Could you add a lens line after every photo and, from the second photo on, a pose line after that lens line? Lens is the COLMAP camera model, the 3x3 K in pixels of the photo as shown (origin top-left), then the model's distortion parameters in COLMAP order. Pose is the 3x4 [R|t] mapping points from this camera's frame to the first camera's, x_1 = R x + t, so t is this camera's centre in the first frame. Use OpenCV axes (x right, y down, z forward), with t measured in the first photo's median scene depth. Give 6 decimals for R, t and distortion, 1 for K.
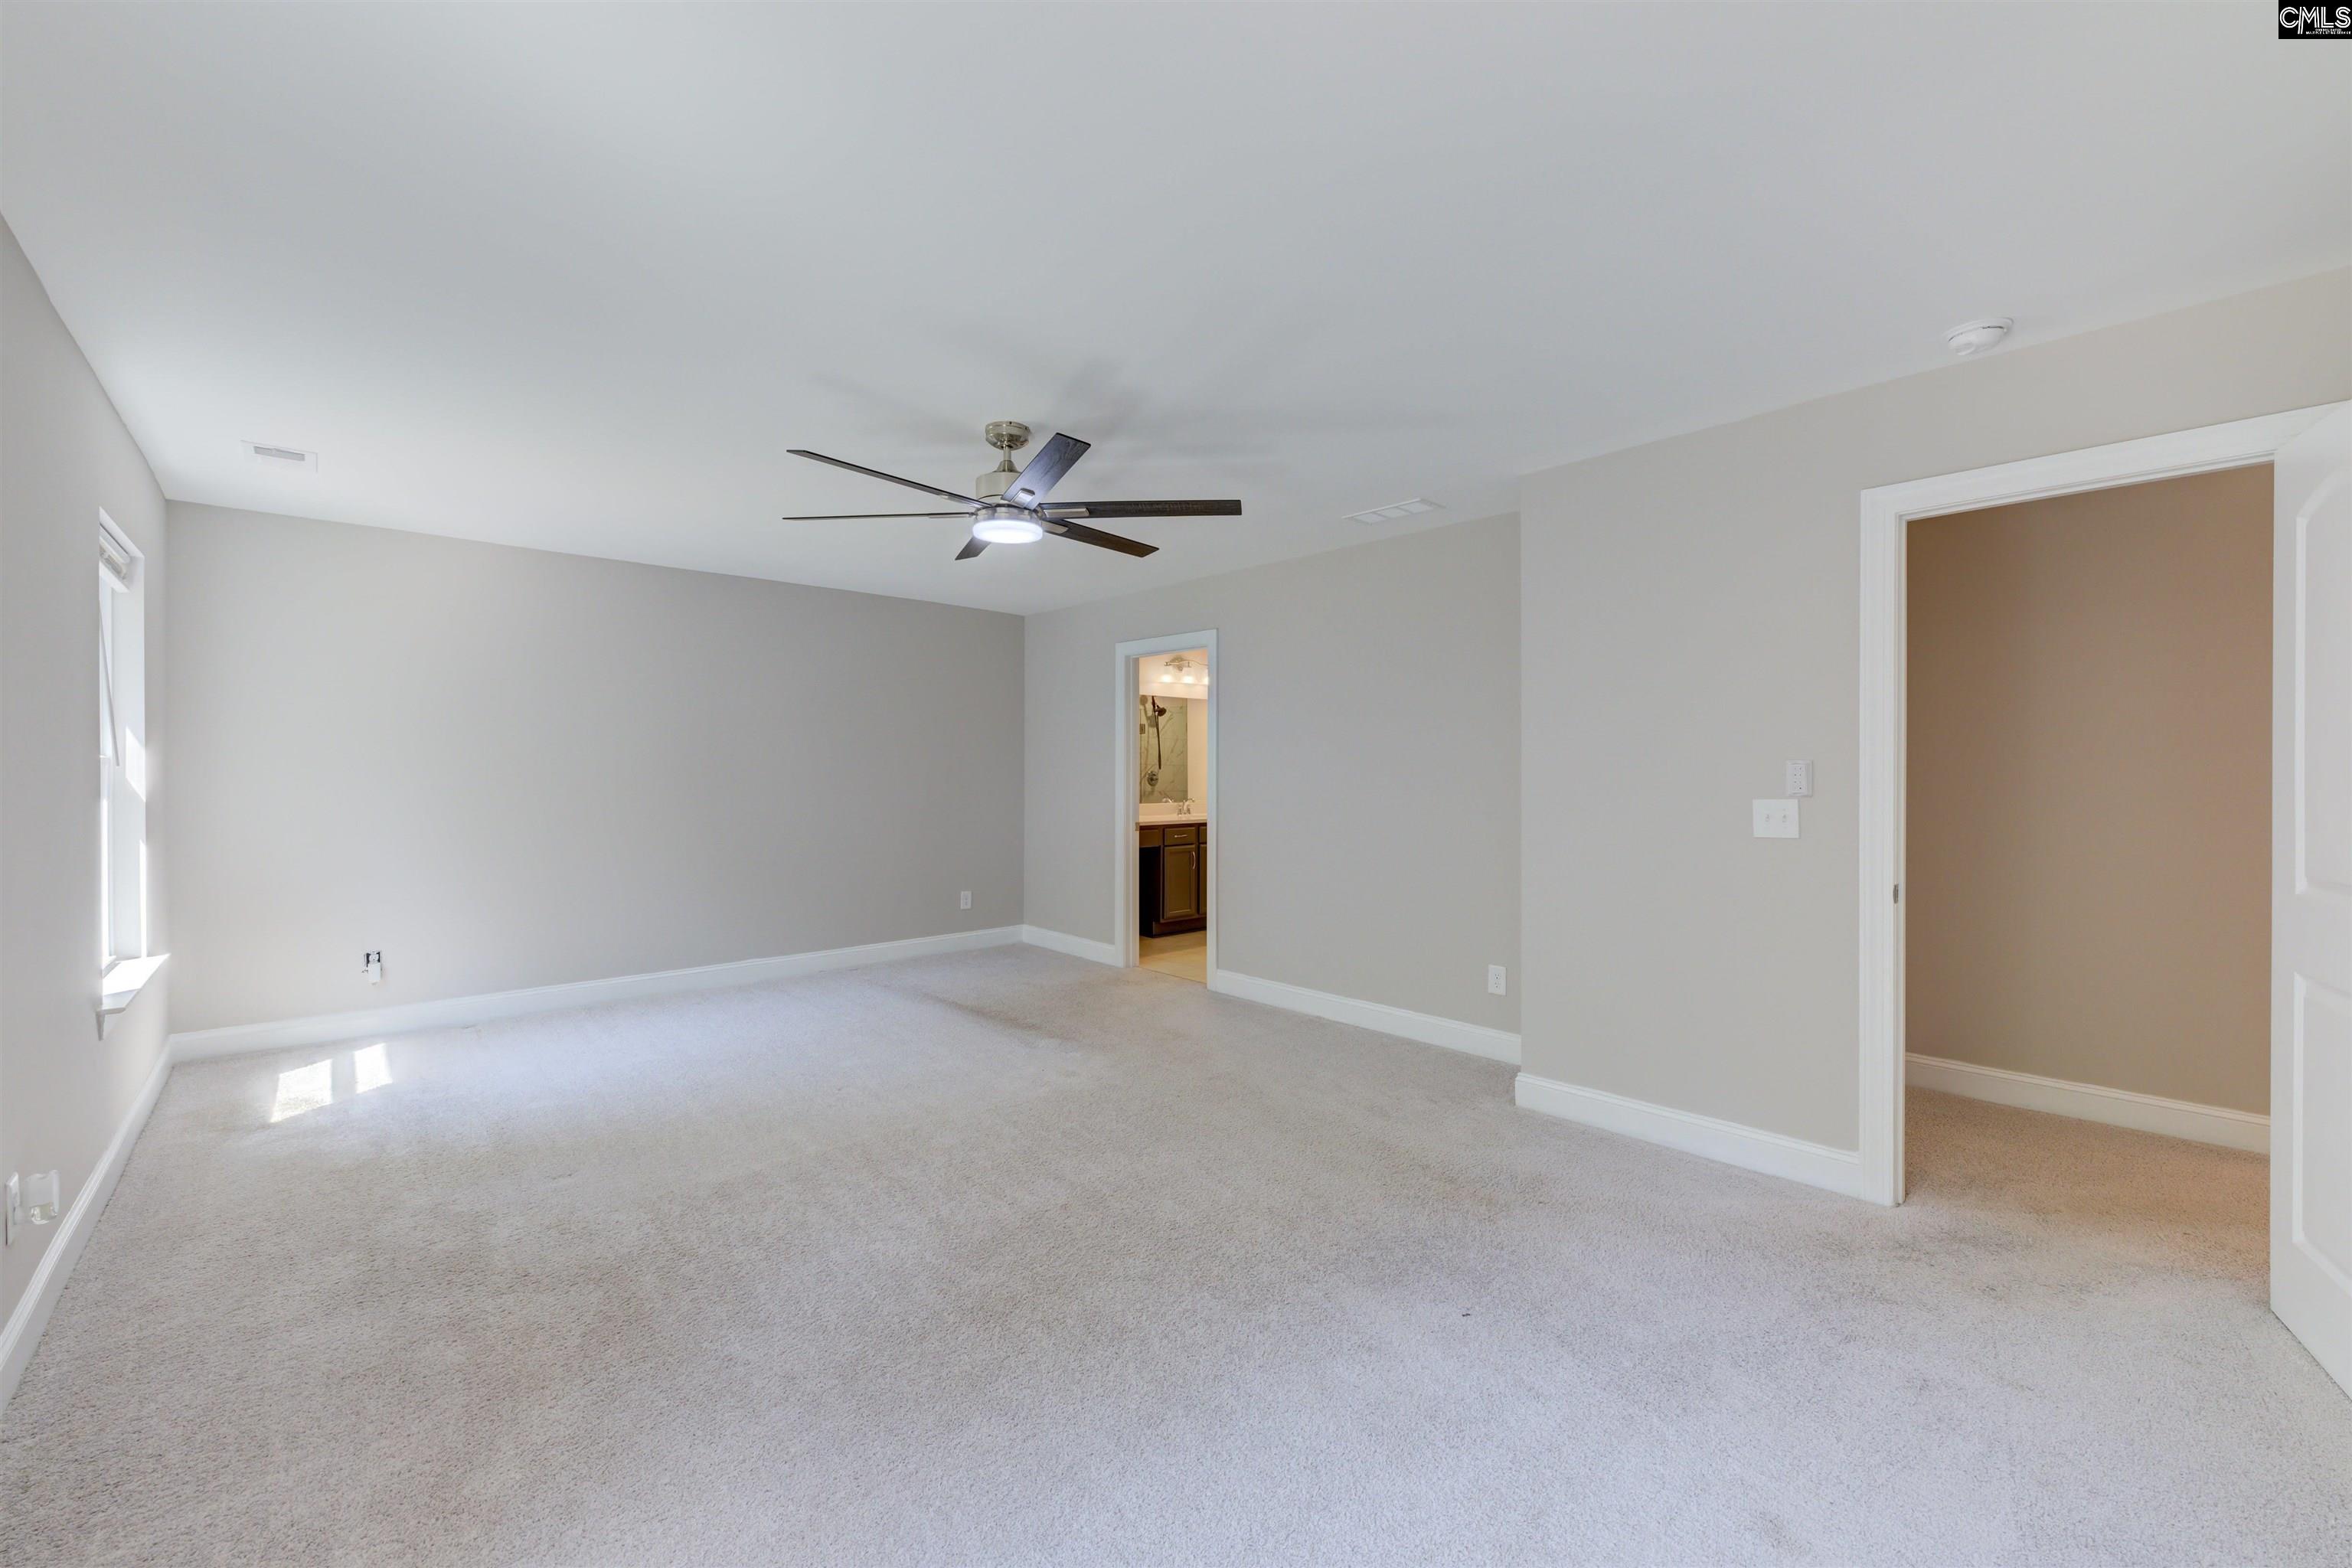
lens RADIAL K [[940.7, 0, 1176.0], [0, 940.7, 784.0], [0, 0, 1]] dist [0.000481, -0.000002]
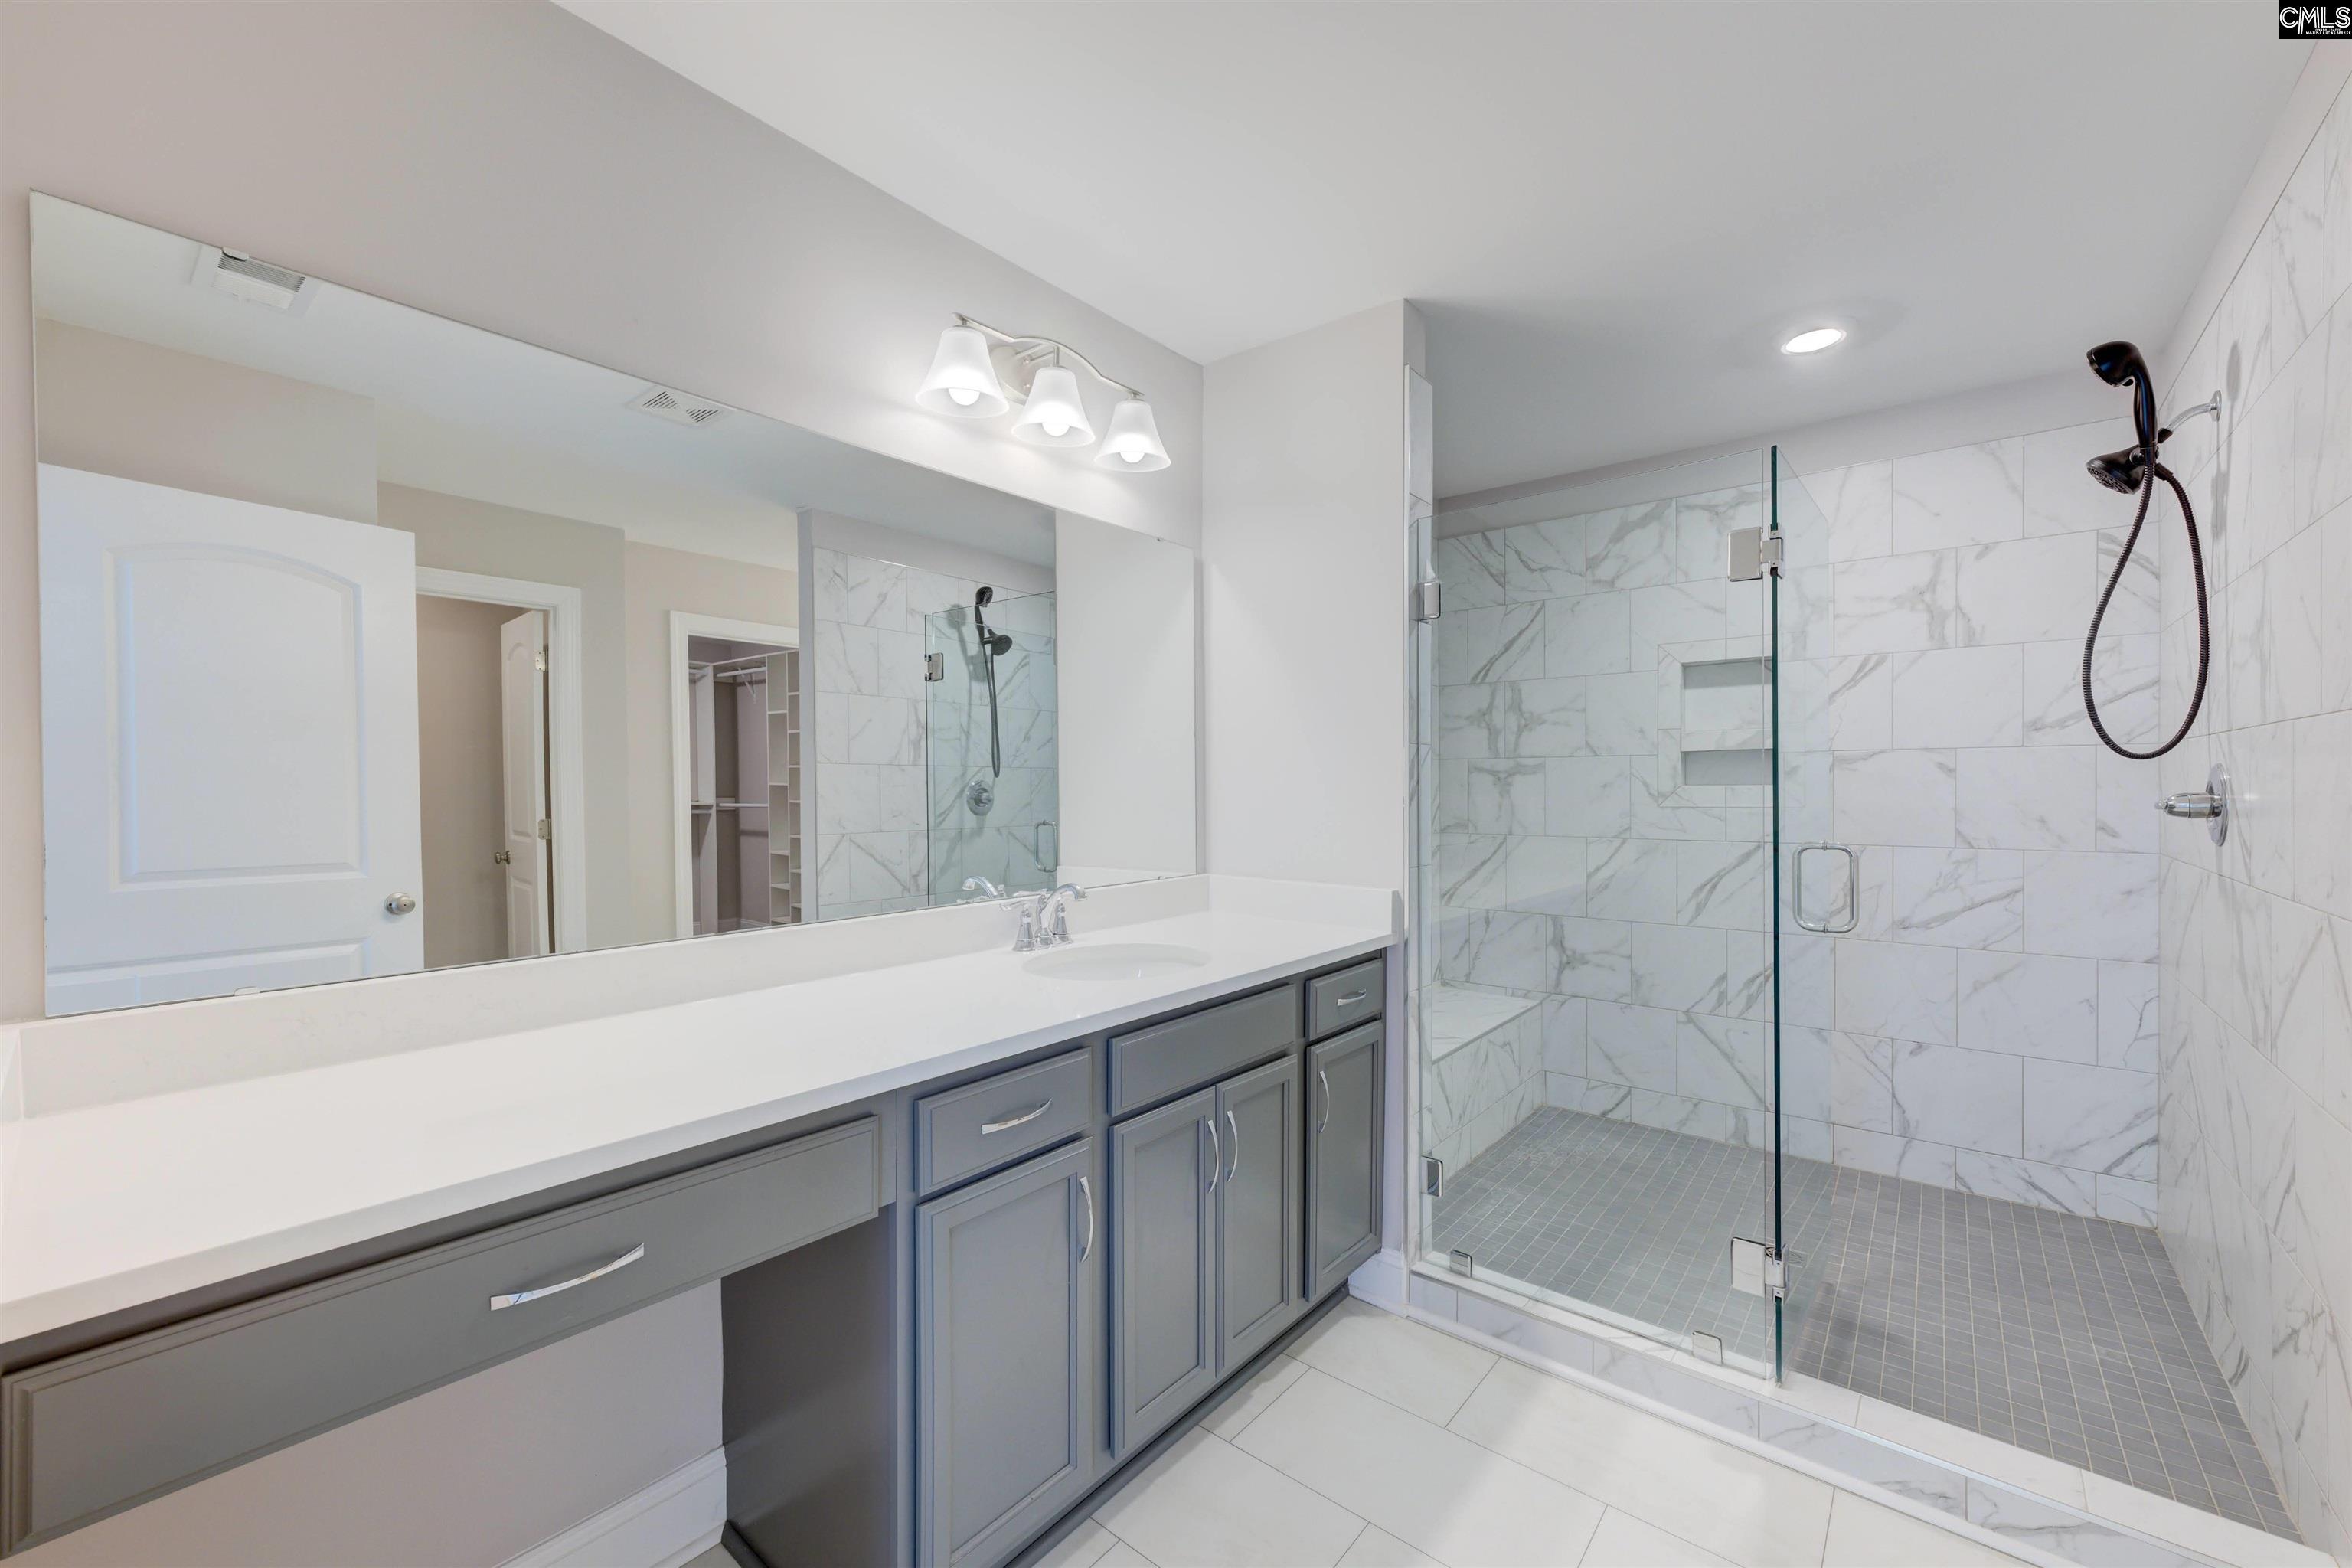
lens RADIAL K [[940.7, 0, 1176.0], [0, 940.7, 784.0], [0, 0, 1]] dist [0.000481, -0.000002]
pose [[0.991881, 0.007856, 0.126928, 0.010050], [-0.007313, 0.999962, -0.004740, -0.011469], [-0.126960, 0.003773, 0.991901, 0.558856]]
